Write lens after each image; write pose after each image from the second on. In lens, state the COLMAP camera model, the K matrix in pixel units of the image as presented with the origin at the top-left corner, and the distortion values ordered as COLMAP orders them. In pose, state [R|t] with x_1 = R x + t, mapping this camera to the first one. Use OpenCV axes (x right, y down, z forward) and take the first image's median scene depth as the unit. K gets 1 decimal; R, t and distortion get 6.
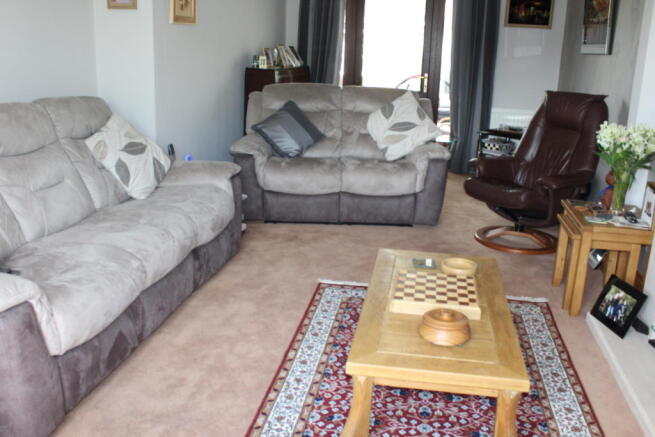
lens RADIAL K [[630.2, 0, 327.5], [0, 630.2, 217.1], [0, 0, 1]] dist [-0.019546, 0.000000]
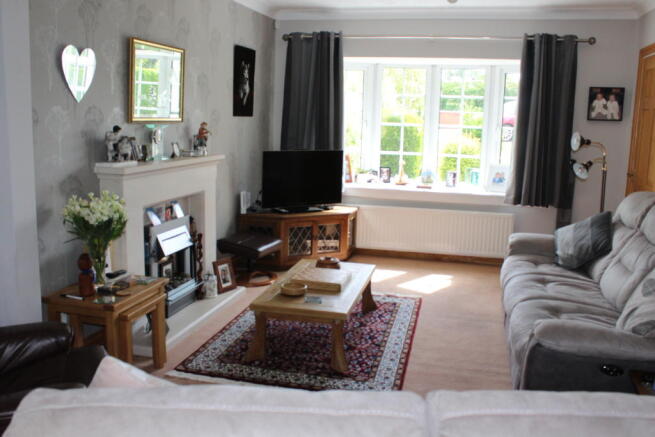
lens RADIAL K [[630.2, 0, 327.4], [0, 630.2, 218.4], [0, 0, 1]] dist [-0.019546, 0.000000]
pose [[-0.996766, -0.069838, 0.039762, 0.083021], [-0.047152, 0.908894, 0.414352, -0.577915], [-0.065077, 0.411137, -0.909248, 2.002935]]
